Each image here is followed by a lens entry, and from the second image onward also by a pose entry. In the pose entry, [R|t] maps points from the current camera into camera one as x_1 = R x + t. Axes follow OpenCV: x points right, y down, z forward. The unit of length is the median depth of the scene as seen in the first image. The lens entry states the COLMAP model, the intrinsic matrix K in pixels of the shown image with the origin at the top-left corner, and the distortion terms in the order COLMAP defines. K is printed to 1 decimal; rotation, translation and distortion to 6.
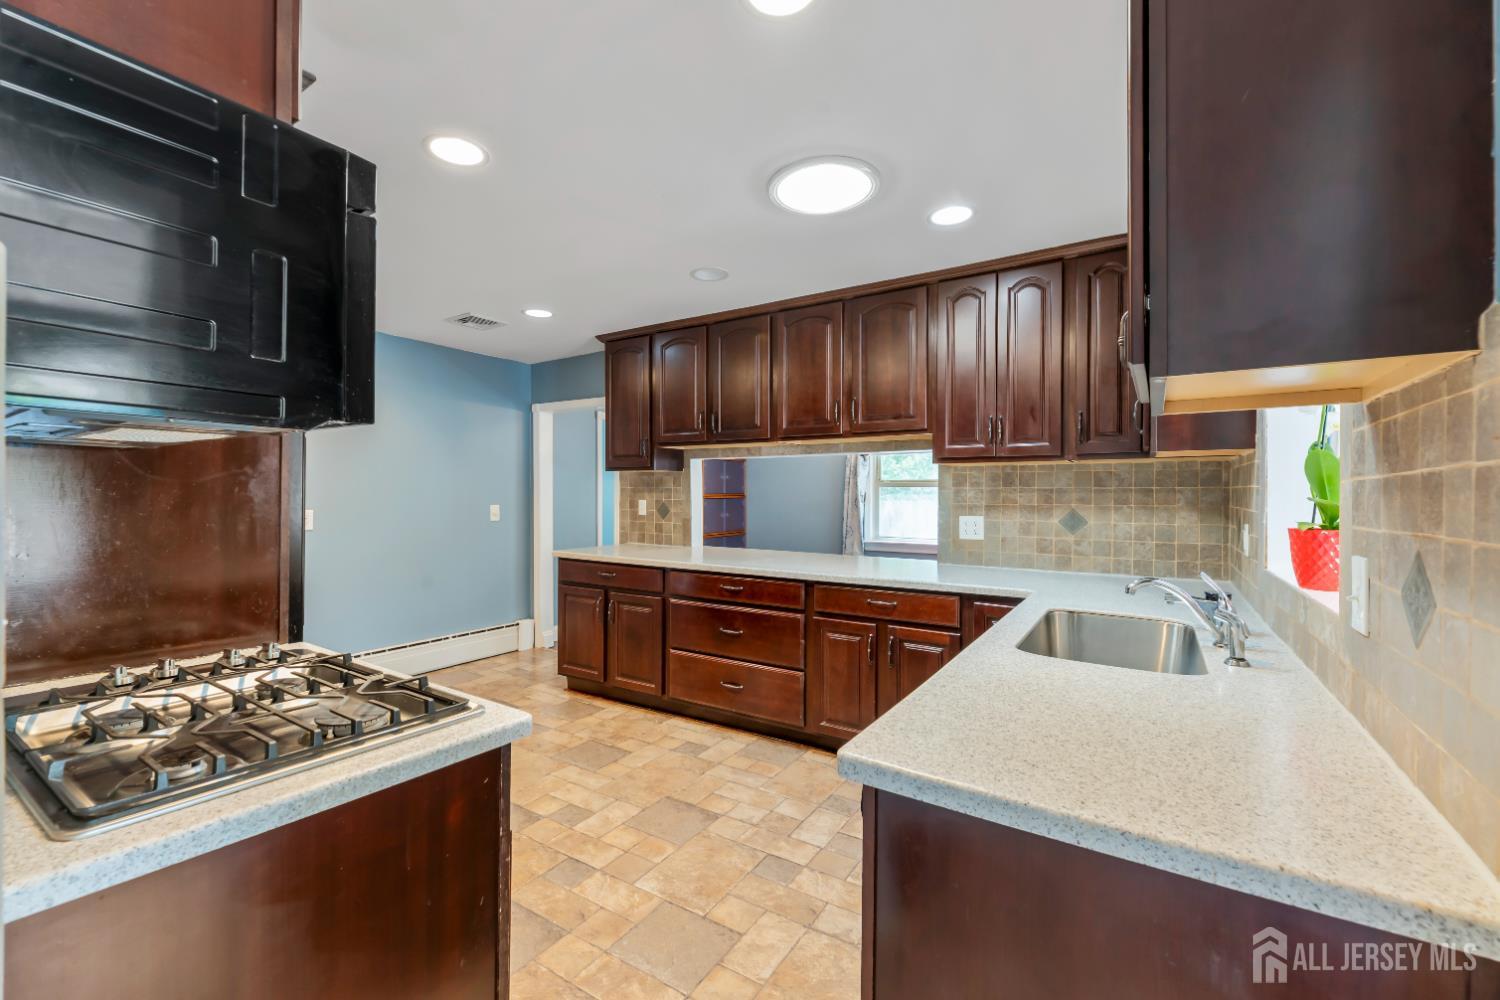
lens RADIAL K [[656.4, 0, 759.1], [0, 656.4, 496.2], [0, 0, 1]] dist [-0.000151, 0.000047]
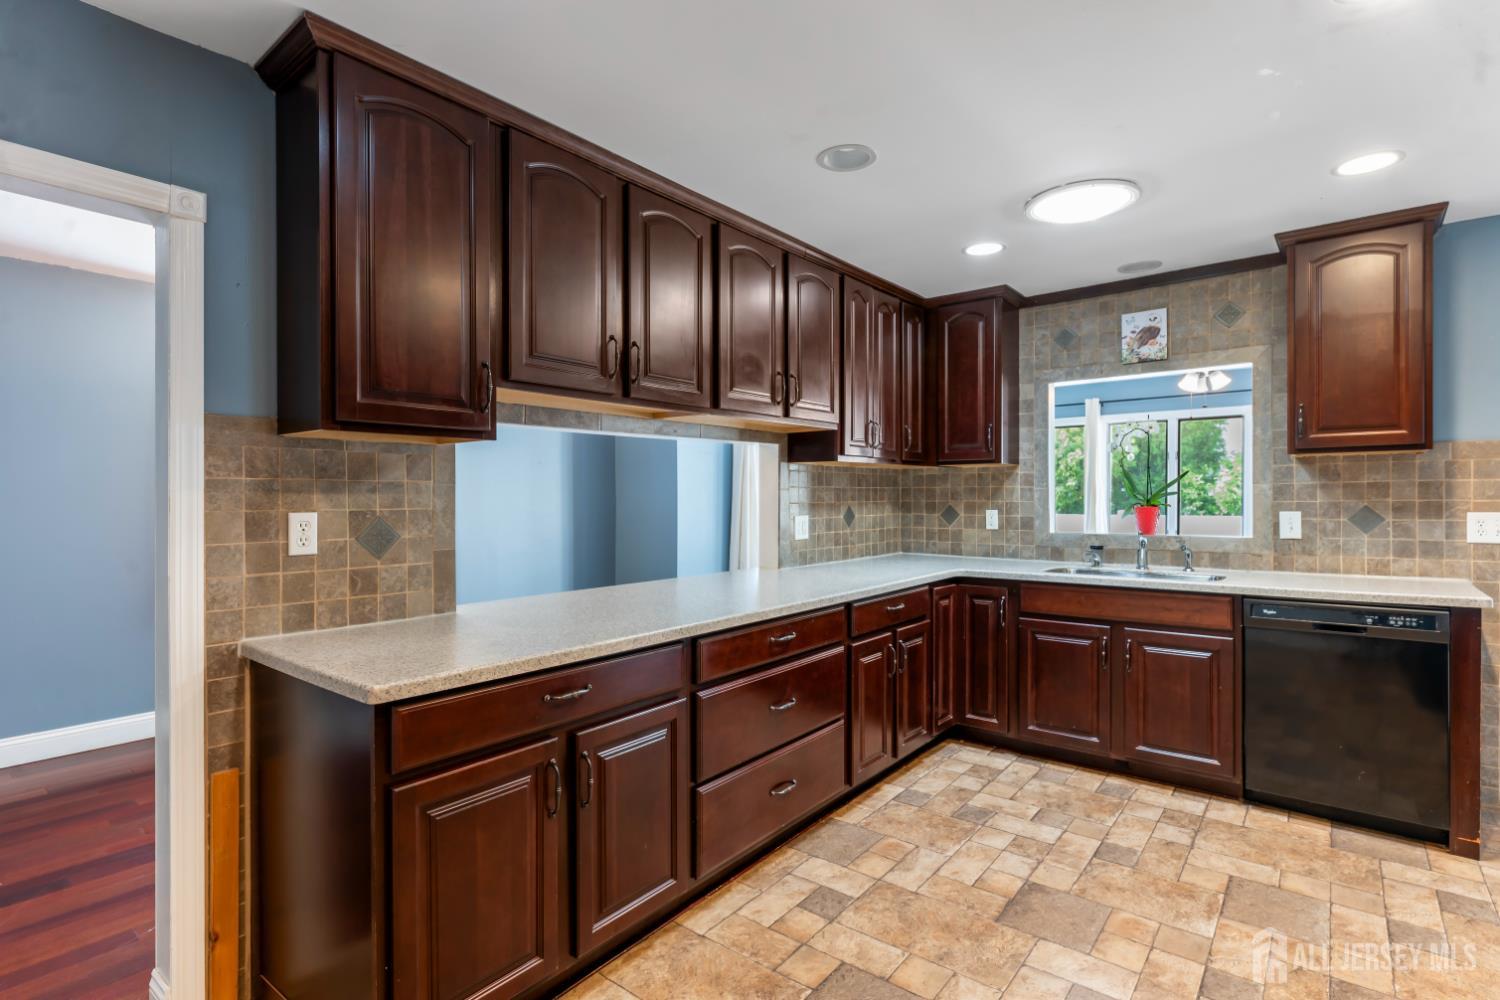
lens RADIAL K [[745.0, 0, 757.6], [0, 745.0, 503.0], [0, 0, 1]] dist [0.003017, -0.000598]
pose [[0.075824, -0.015879, 0.996995, -0.852464], [0.007465, 0.999854, 0.015357, -0.006347], [-0.997093, 0.006278, 0.075932, 1.063882]]
